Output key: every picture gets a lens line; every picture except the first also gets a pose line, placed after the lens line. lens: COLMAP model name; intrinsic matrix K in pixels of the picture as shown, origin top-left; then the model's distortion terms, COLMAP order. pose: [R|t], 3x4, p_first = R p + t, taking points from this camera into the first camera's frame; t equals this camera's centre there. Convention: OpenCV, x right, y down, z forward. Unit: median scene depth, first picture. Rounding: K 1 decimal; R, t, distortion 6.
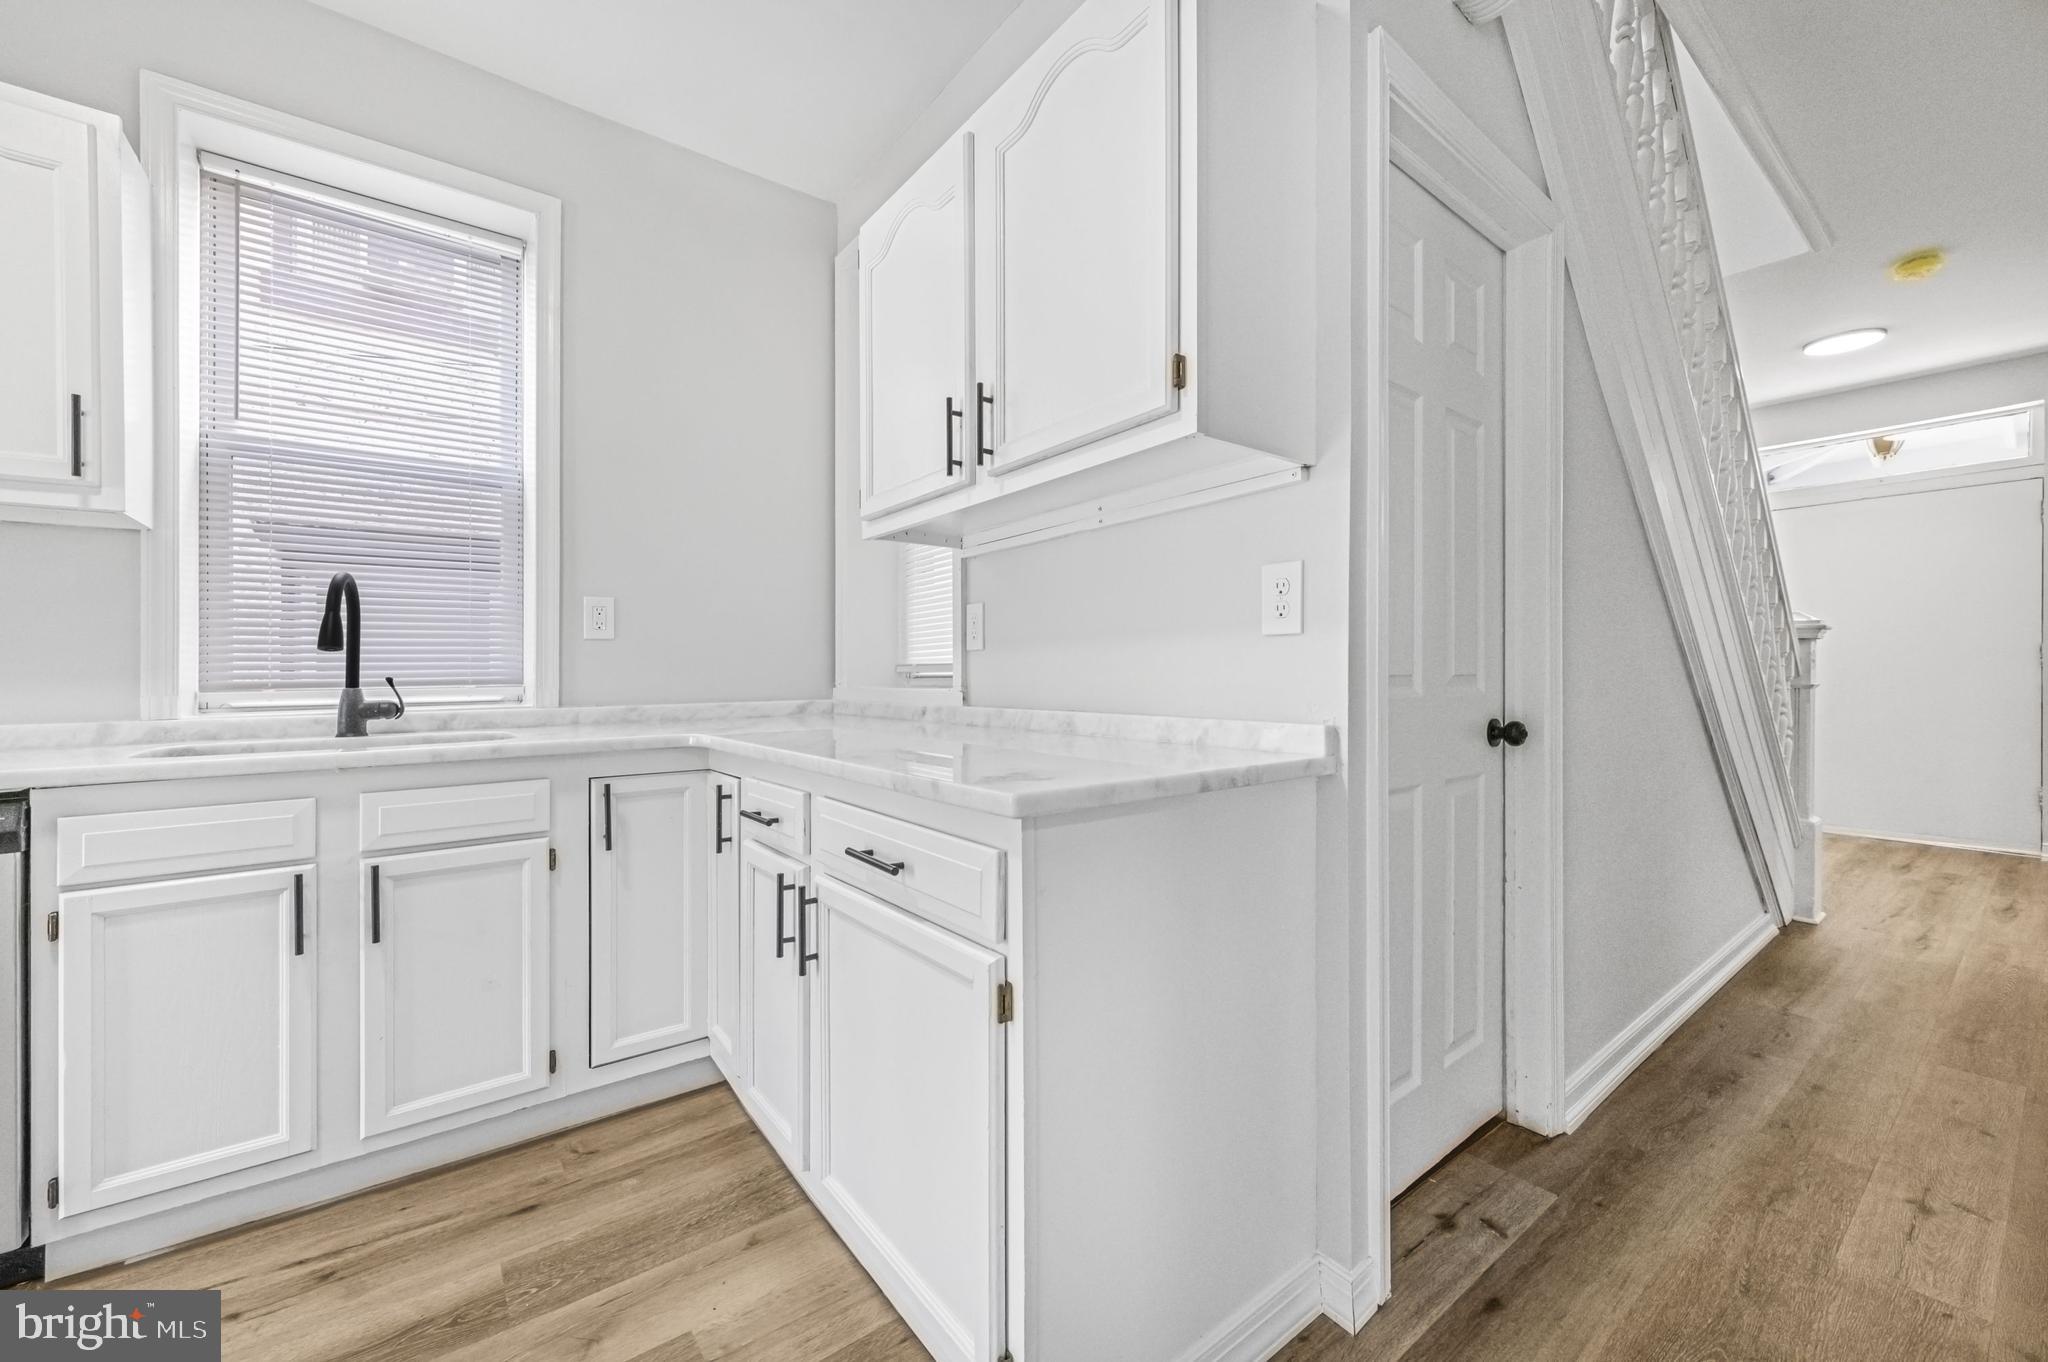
lens RADIAL K [[792.9, 0, 1041.9], [0, 792.9, 674.8], [0, 0, 1]] dist [0.001117, 0.000021]
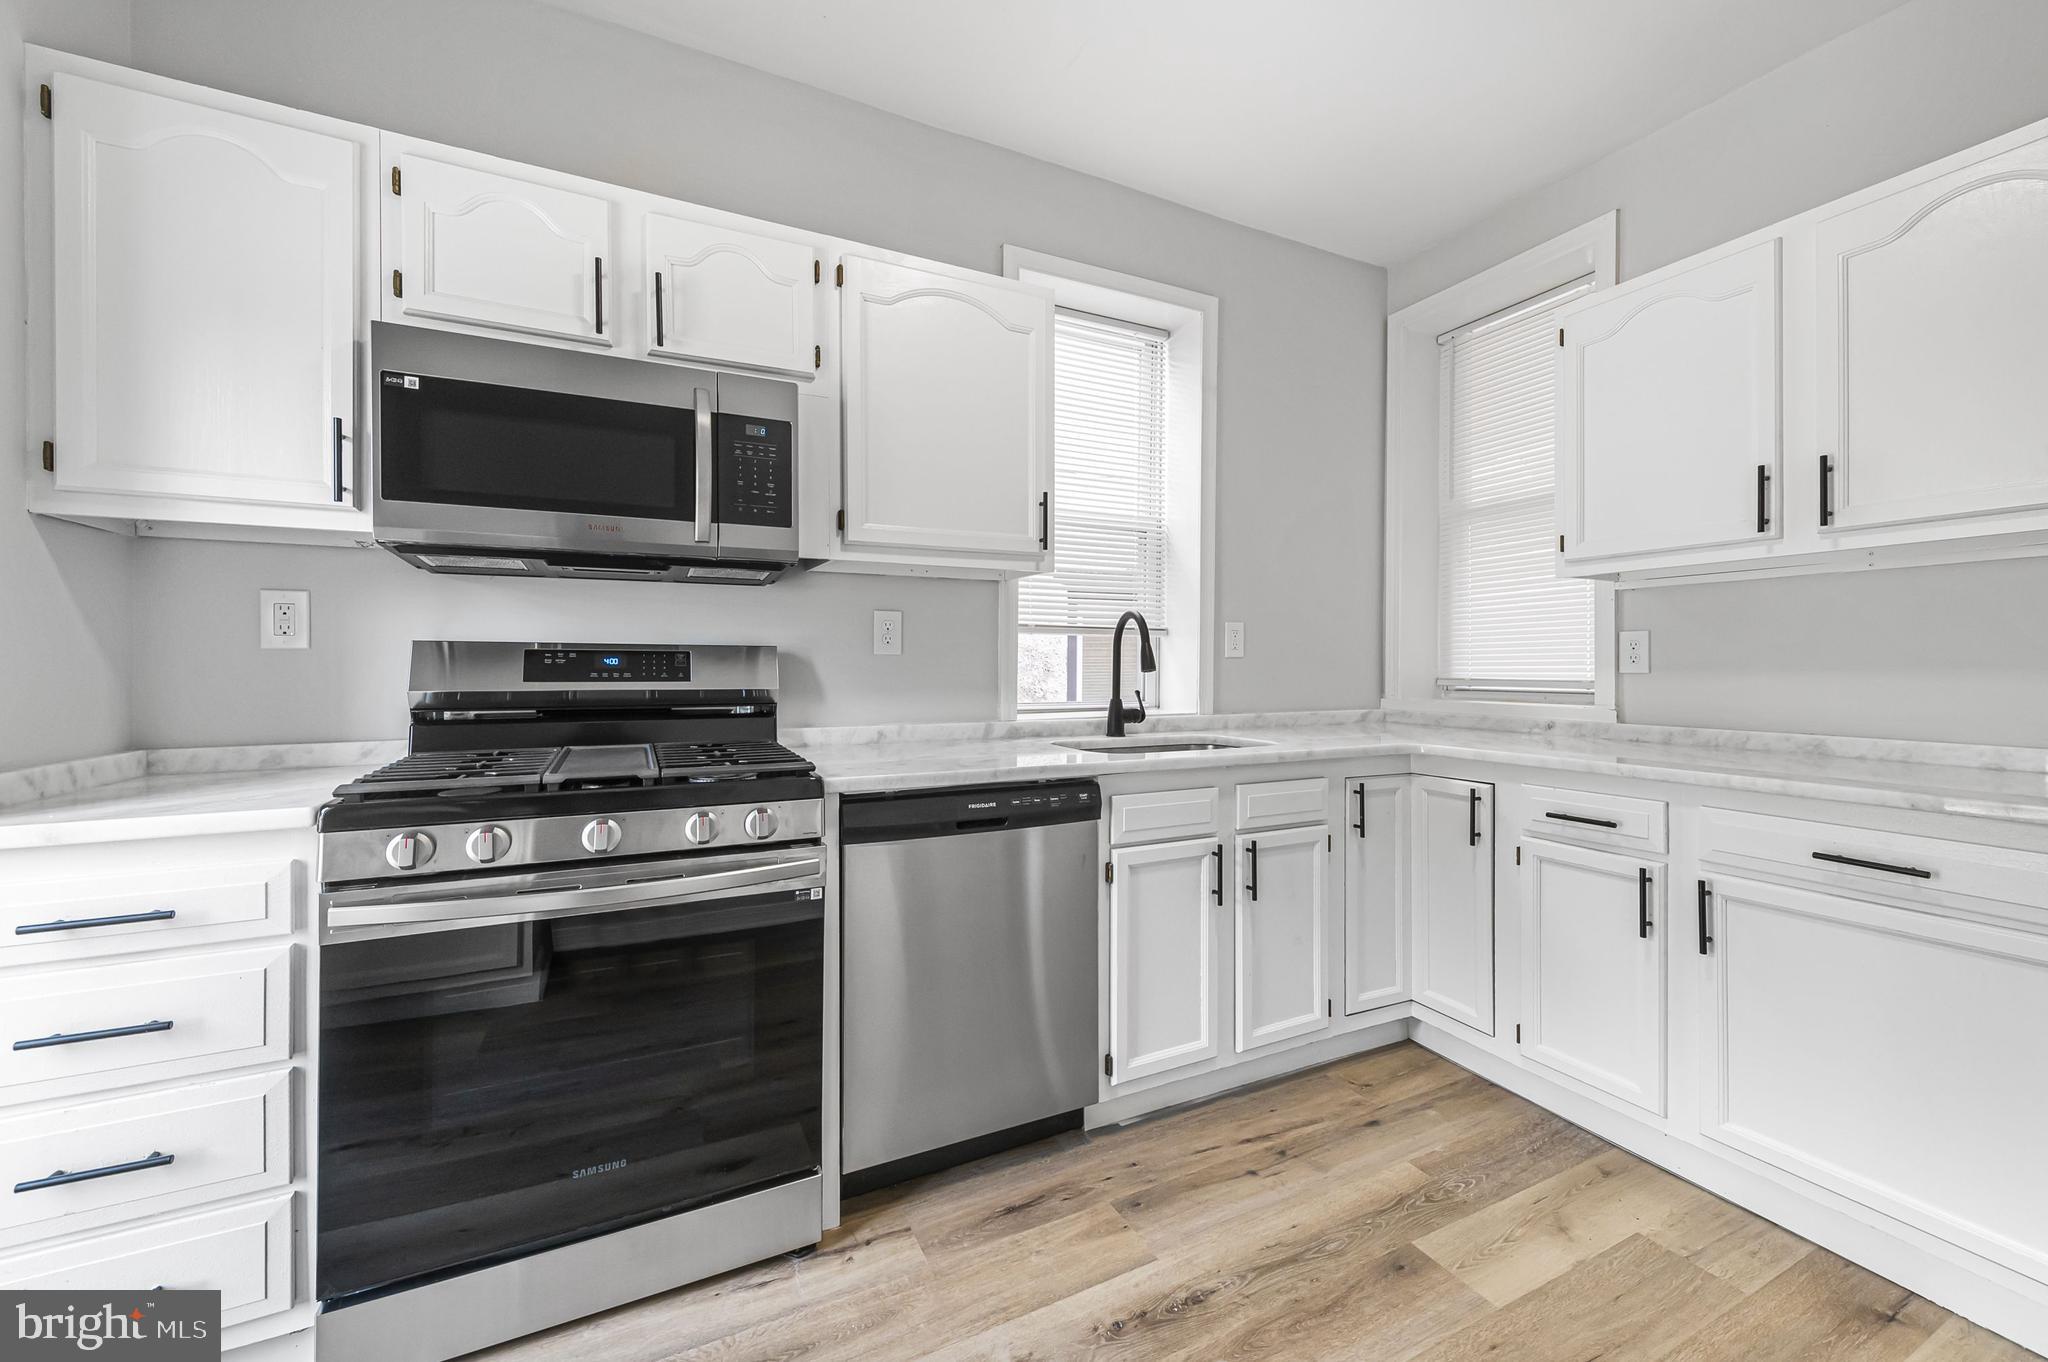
lens RADIAL K [[797.4, 0, 1026.0], [0, 797.4, 660.8], [0, 0, 1]] dist [0.017669, -0.008297]
pose [[0.982456, 0.012013, -0.186105, -0.870170], [-0.013319, 0.999895, -0.005769, -0.037513], [0.186017, 0.008147, 0.982513, -0.319269]]
